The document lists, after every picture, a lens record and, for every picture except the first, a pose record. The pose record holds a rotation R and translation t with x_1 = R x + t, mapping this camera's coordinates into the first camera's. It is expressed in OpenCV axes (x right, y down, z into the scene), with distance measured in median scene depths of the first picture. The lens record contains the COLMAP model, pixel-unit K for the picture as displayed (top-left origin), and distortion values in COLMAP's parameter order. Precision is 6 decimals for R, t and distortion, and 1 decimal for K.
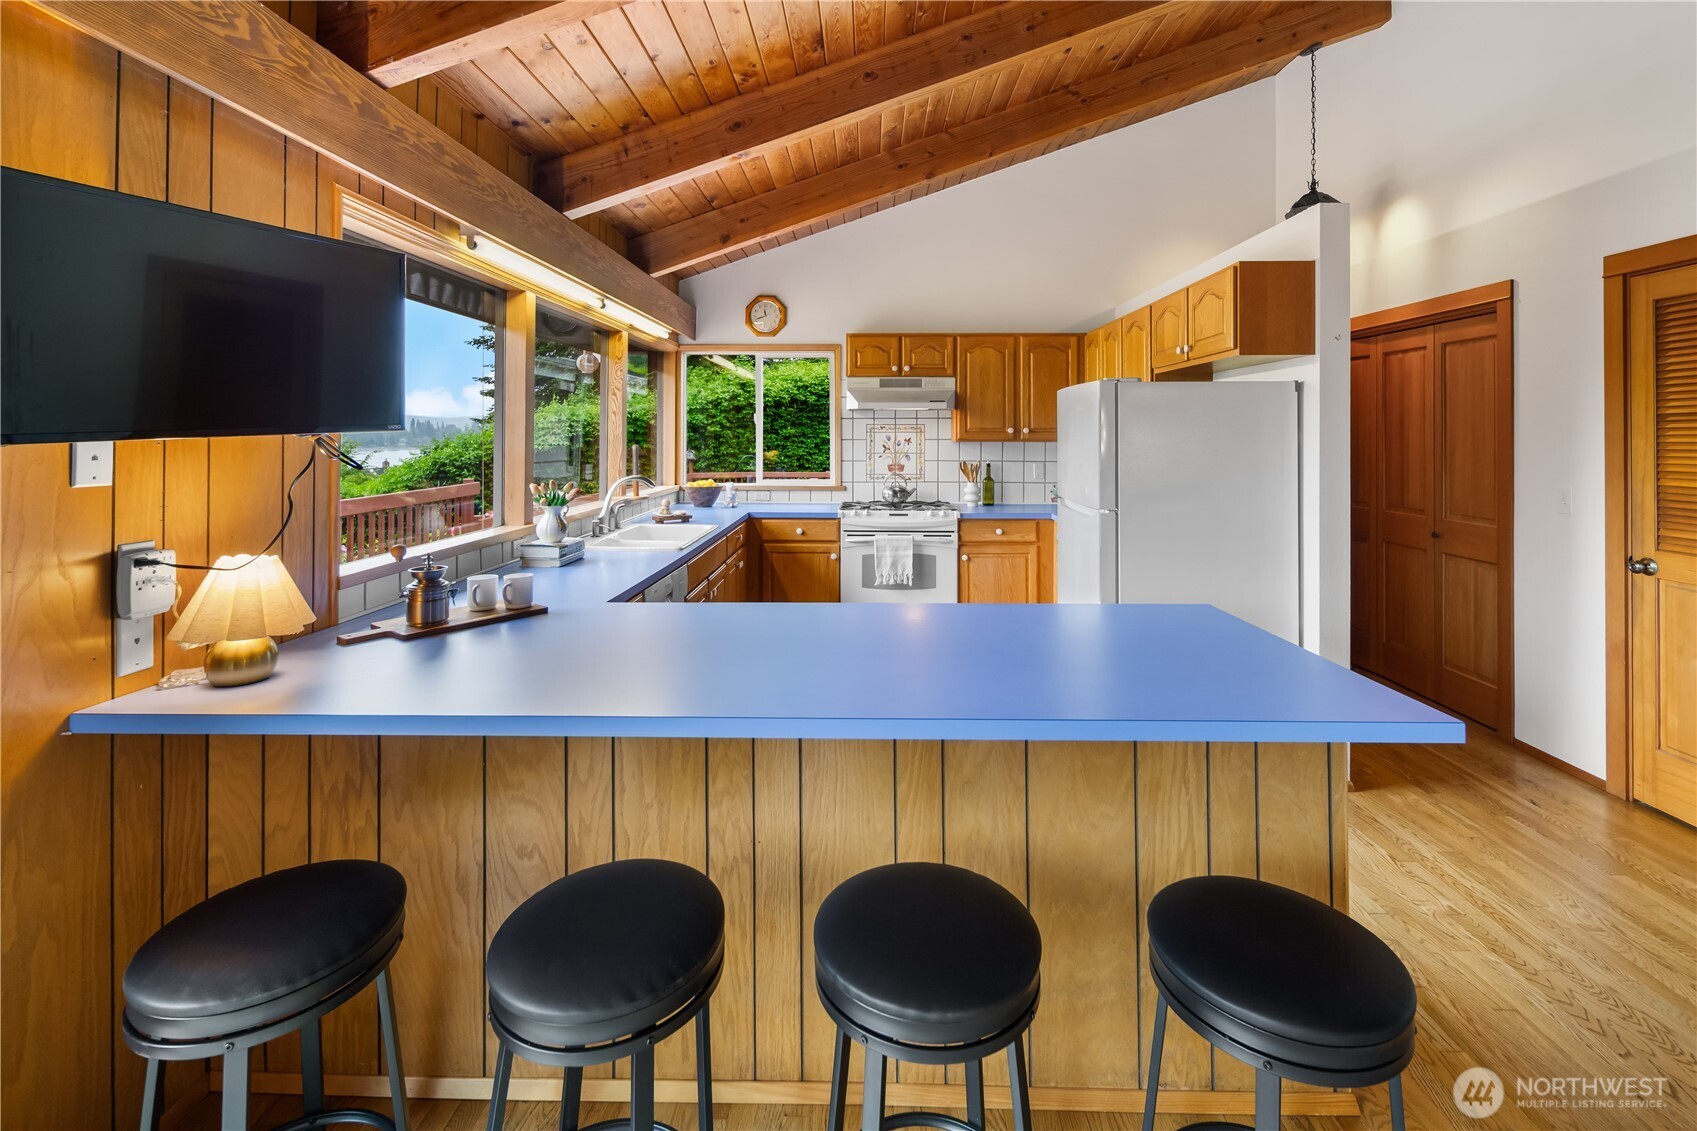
lens RADIAL K [[742.9, 0, 852.8], [0, 742.9, 430.1], [0, 0, 1]] dist [0.000251, -0.000429]
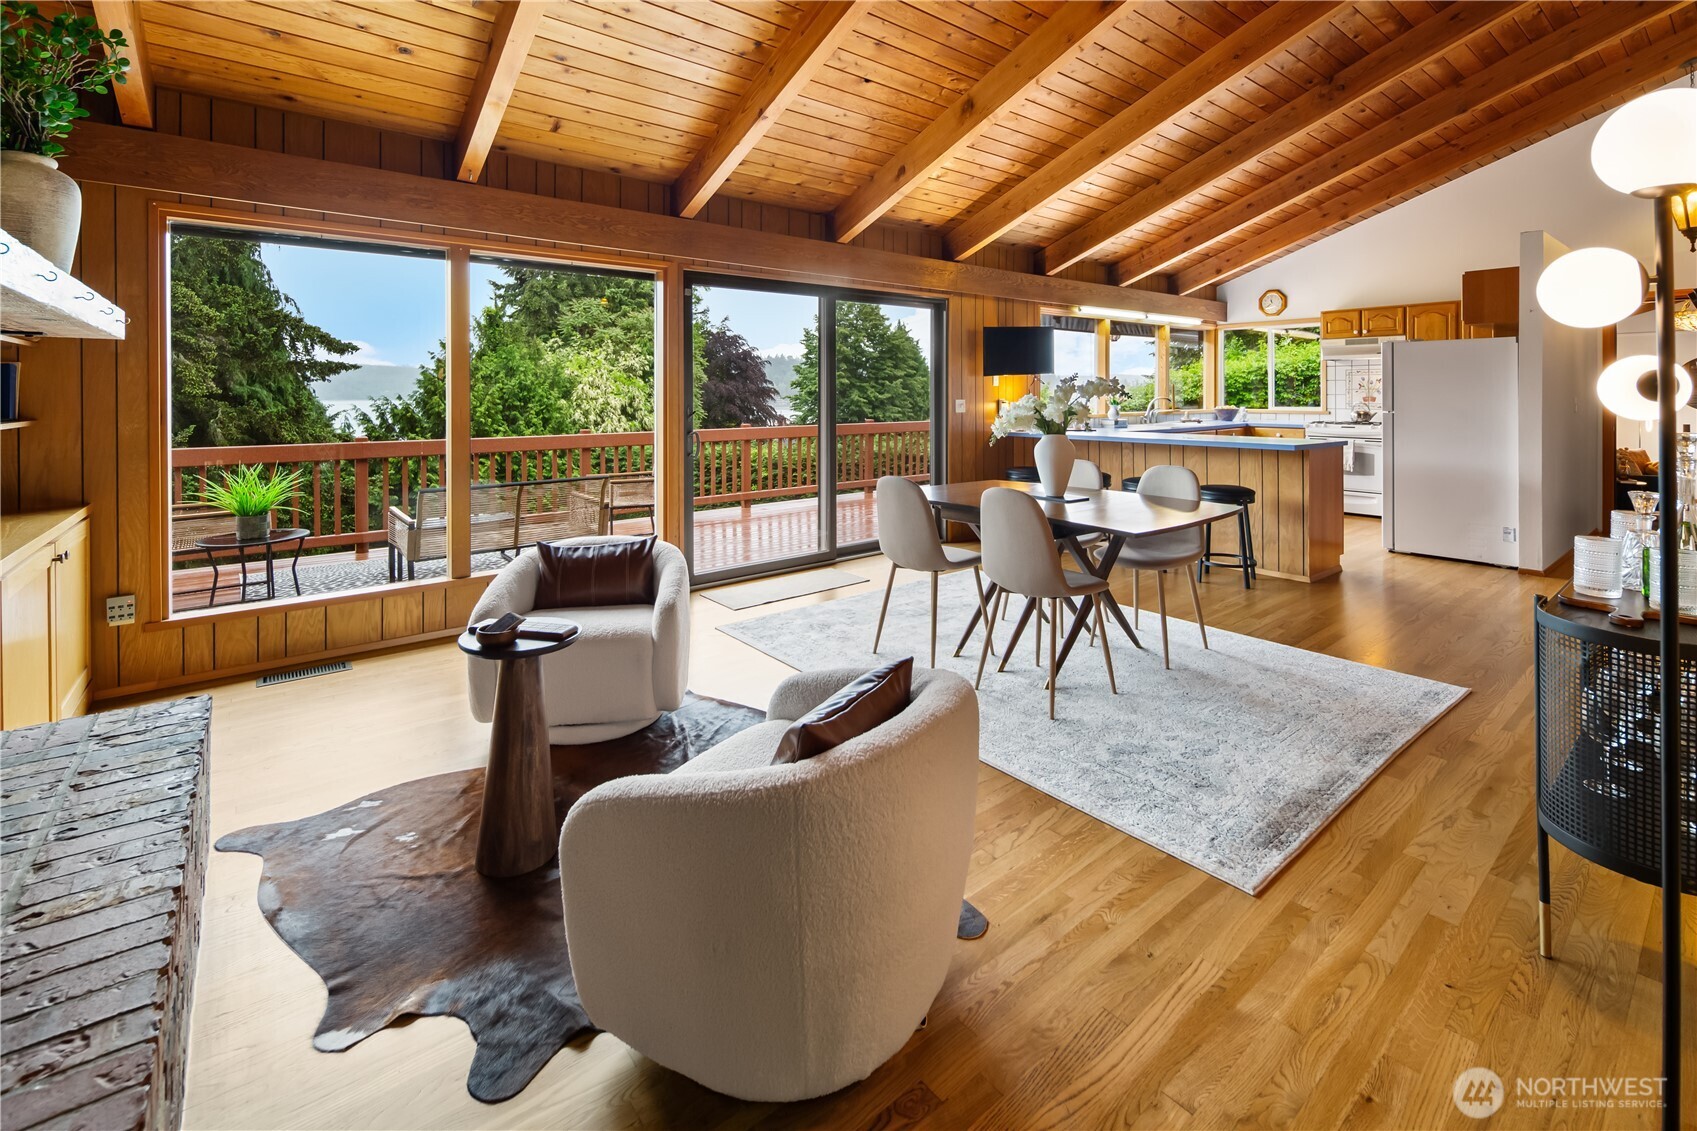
lens RADIAL K [[743.2, 0, 852.2], [0, 743.2, 394.8], [0, 0, 1]] dist [0.001193, -0.000422]
pose [[0.644293, -0.001248, -0.764778, 0.551469], [0.008913, 0.999943, 0.005877, 0.026155], [0.764727, -0.010603, 0.644267, -0.753056]]
